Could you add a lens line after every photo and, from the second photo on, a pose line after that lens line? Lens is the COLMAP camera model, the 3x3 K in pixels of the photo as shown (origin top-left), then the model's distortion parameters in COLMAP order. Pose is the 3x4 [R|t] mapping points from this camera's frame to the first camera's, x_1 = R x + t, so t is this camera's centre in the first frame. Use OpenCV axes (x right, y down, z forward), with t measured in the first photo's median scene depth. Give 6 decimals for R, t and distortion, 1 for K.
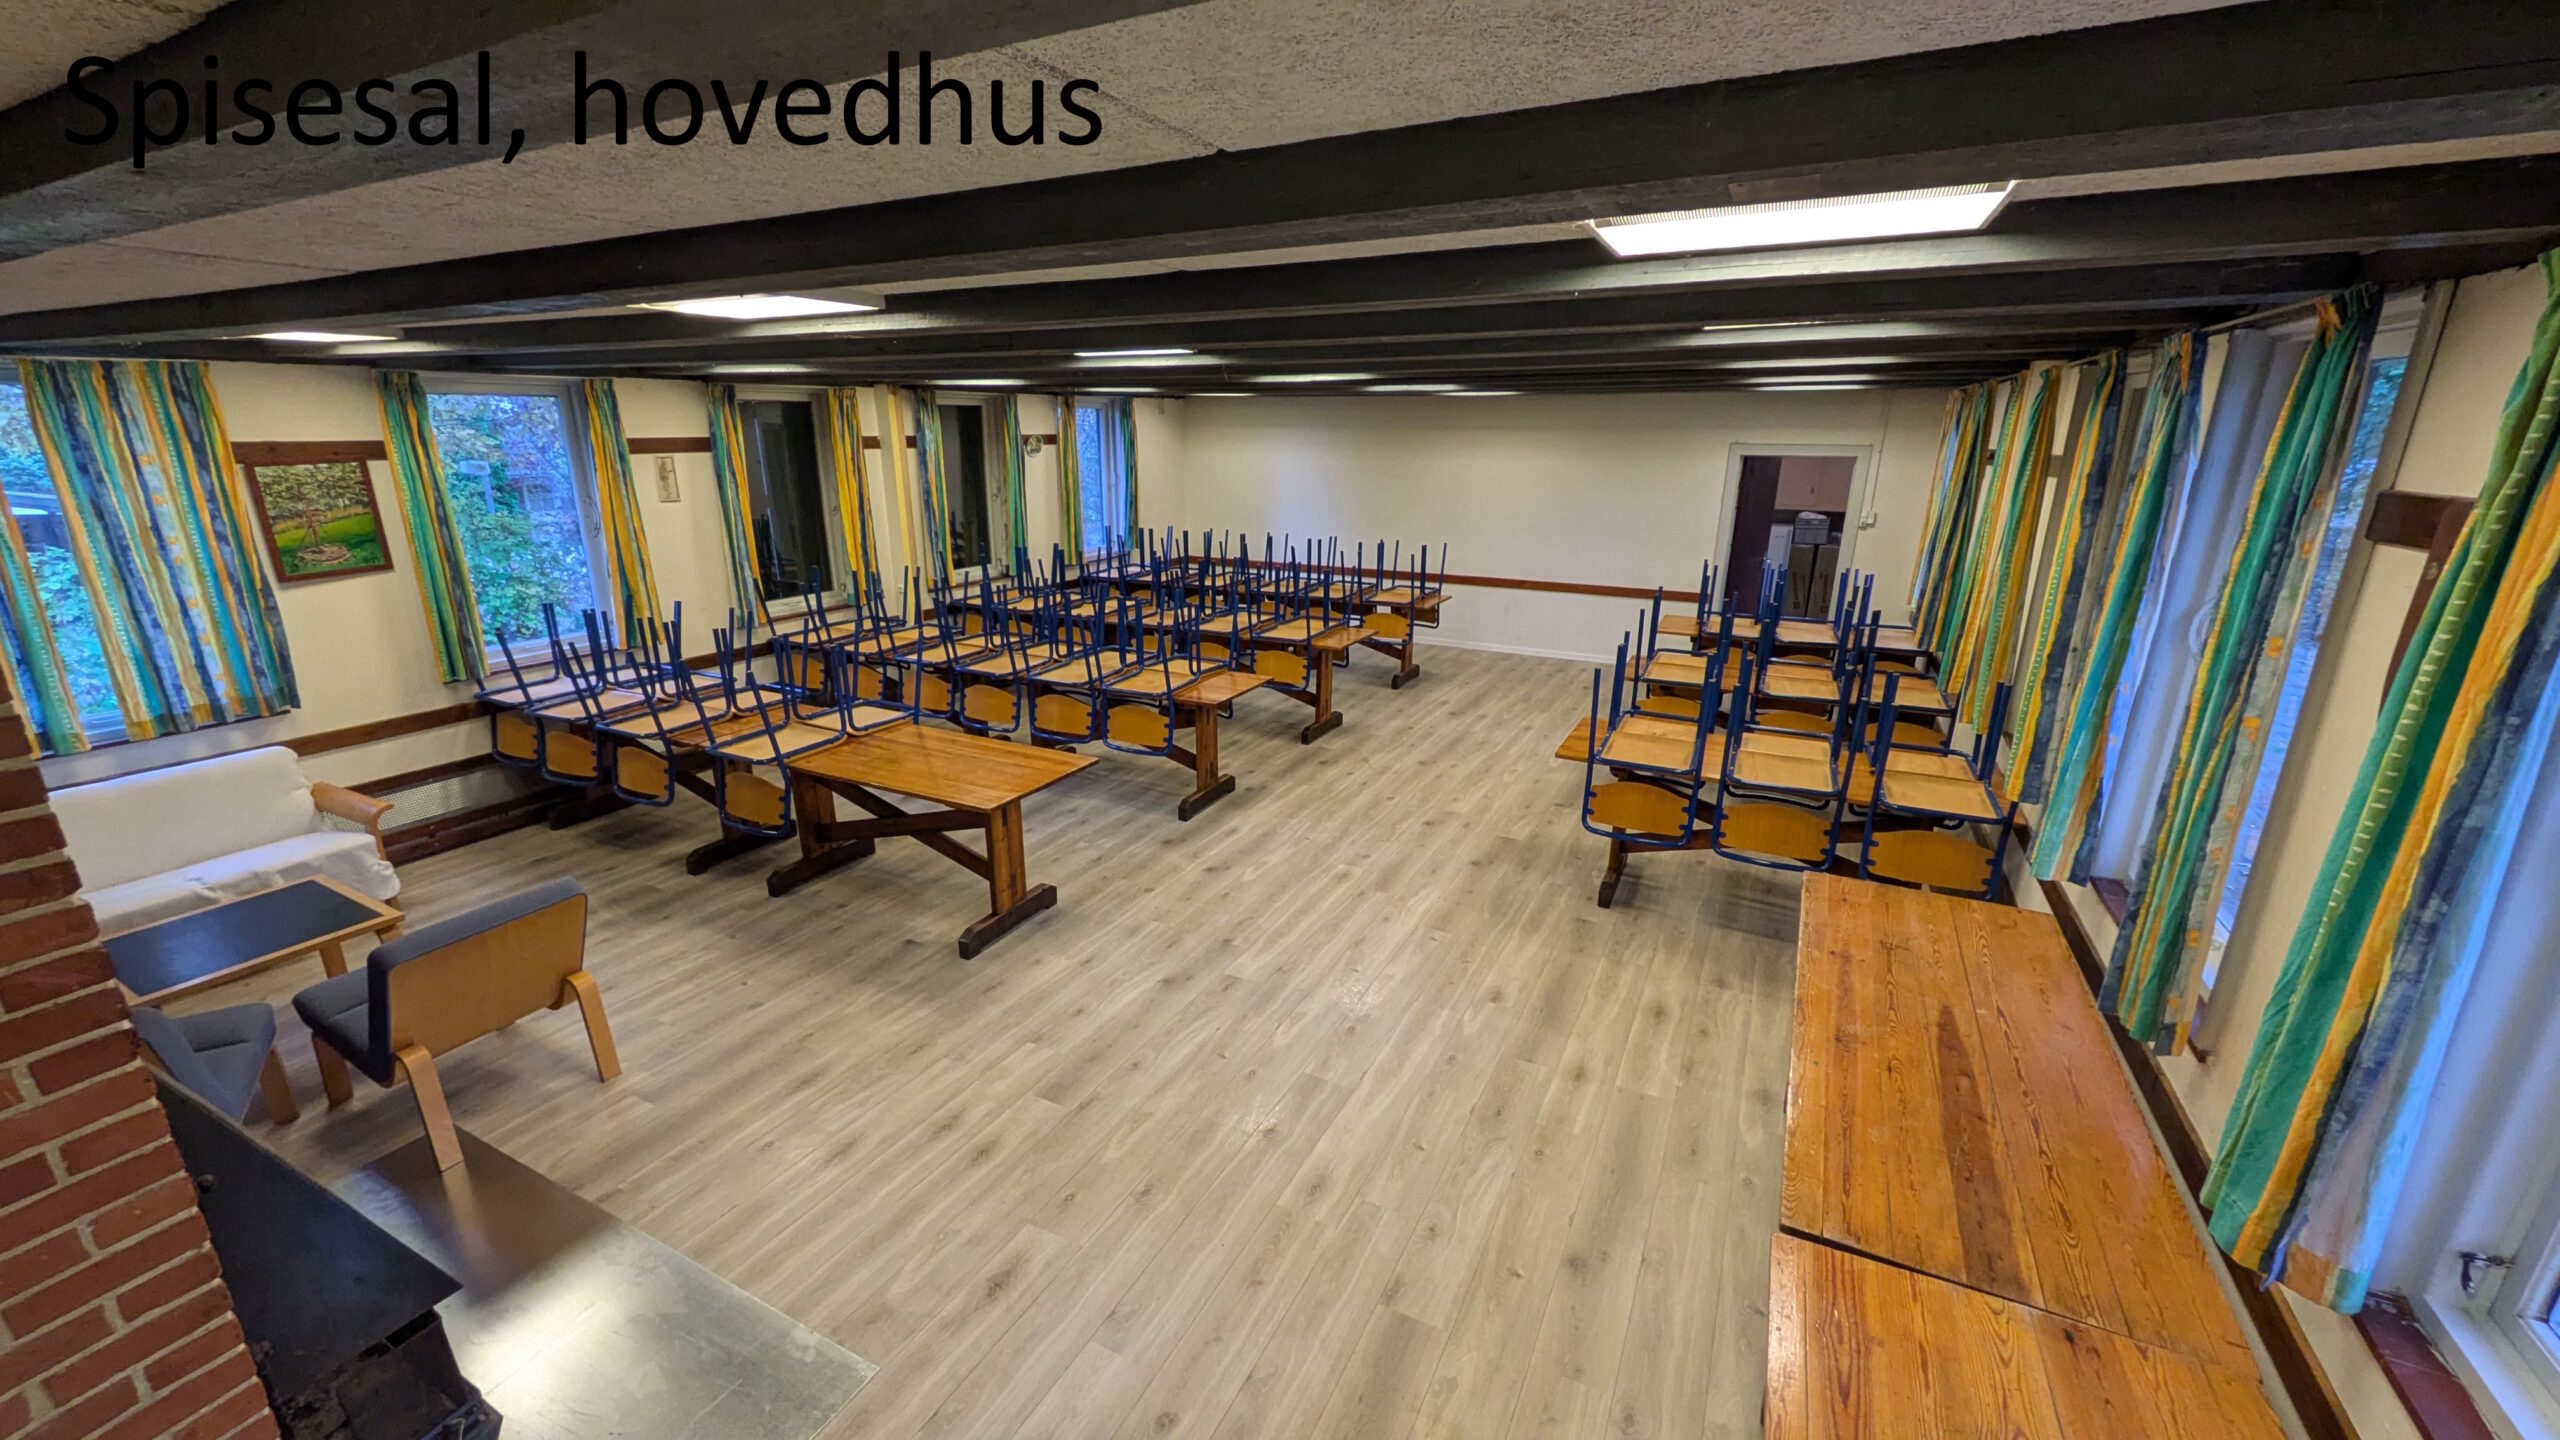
lens RADIAL K [[994.6, 0, 1280.0], [0, 994.6, 720.0], [0, 0, 1]] dist [-0.006861, 0.000026]
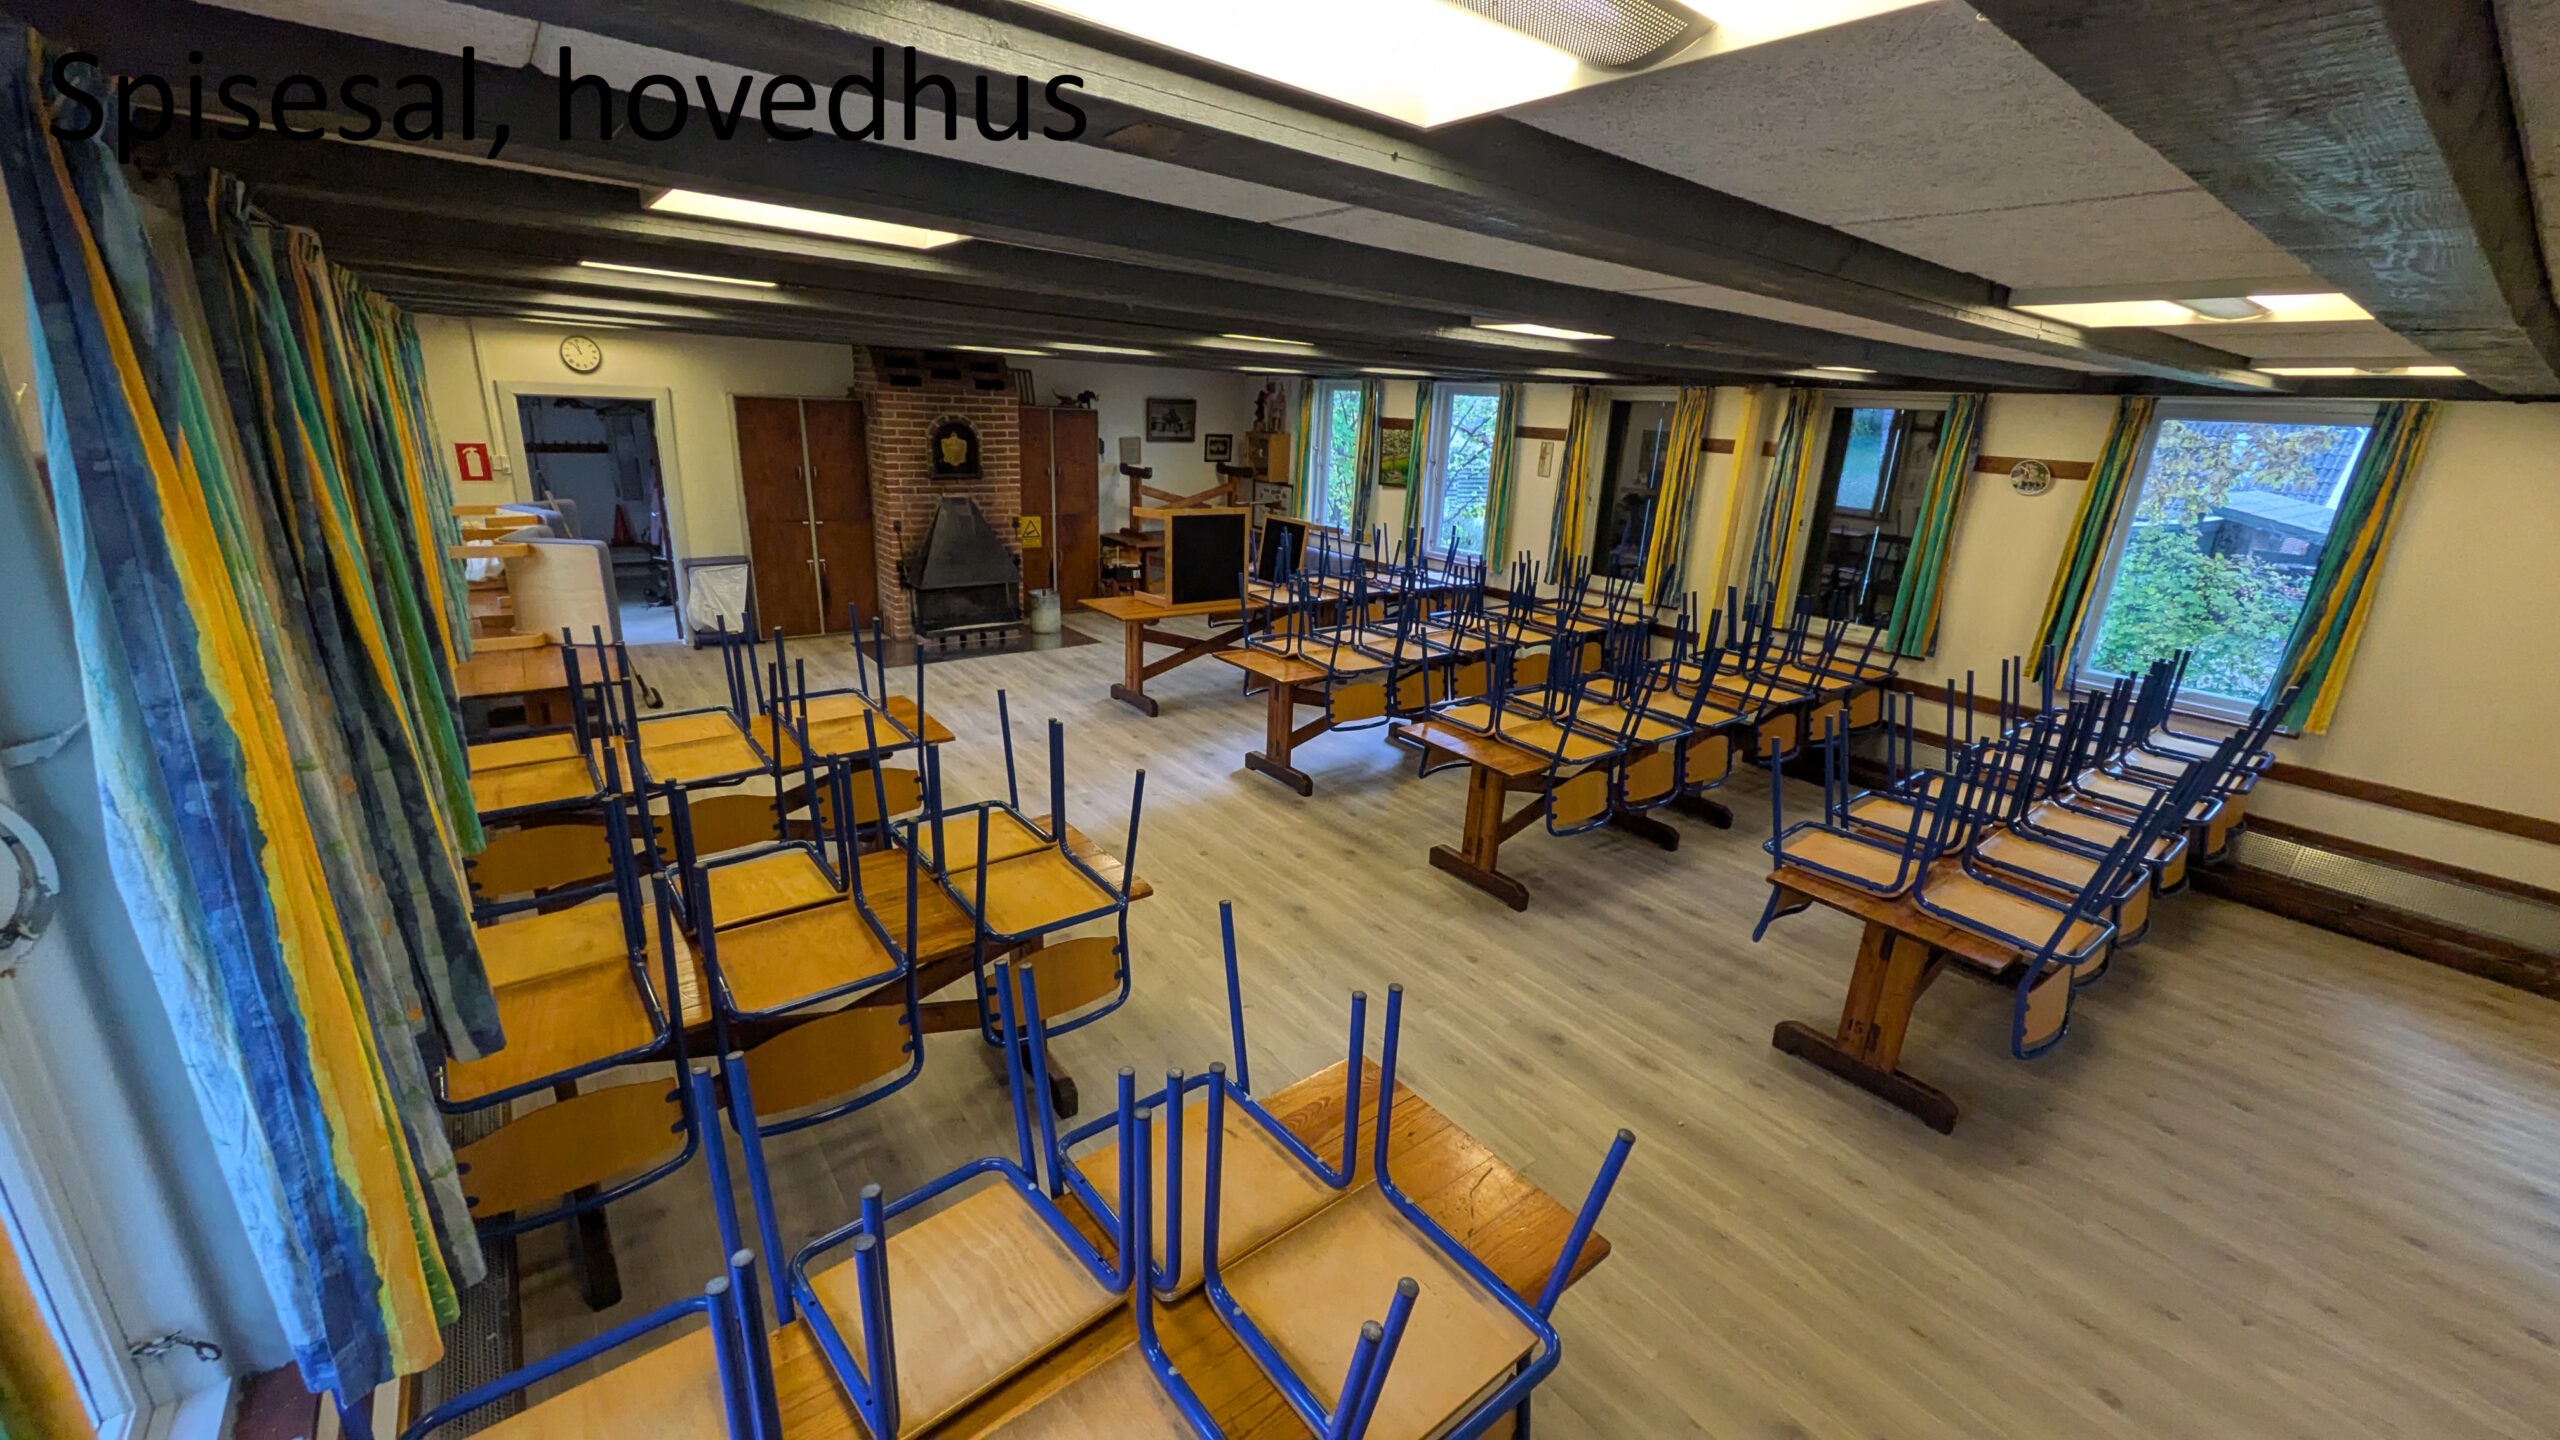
lens RADIAL K [[994.6, 0, 1280.0], [0, 994.6, 720.0], [0, 0, 1]] dist [-0.006861, 0.000026]
pose [[-0.428615, 0.259271, -0.865487, 0.536092], [-0.296967, 0.864287, 0.405979, -0.260108], [0.853287, 0.431030, -0.293451, 0.858075]]
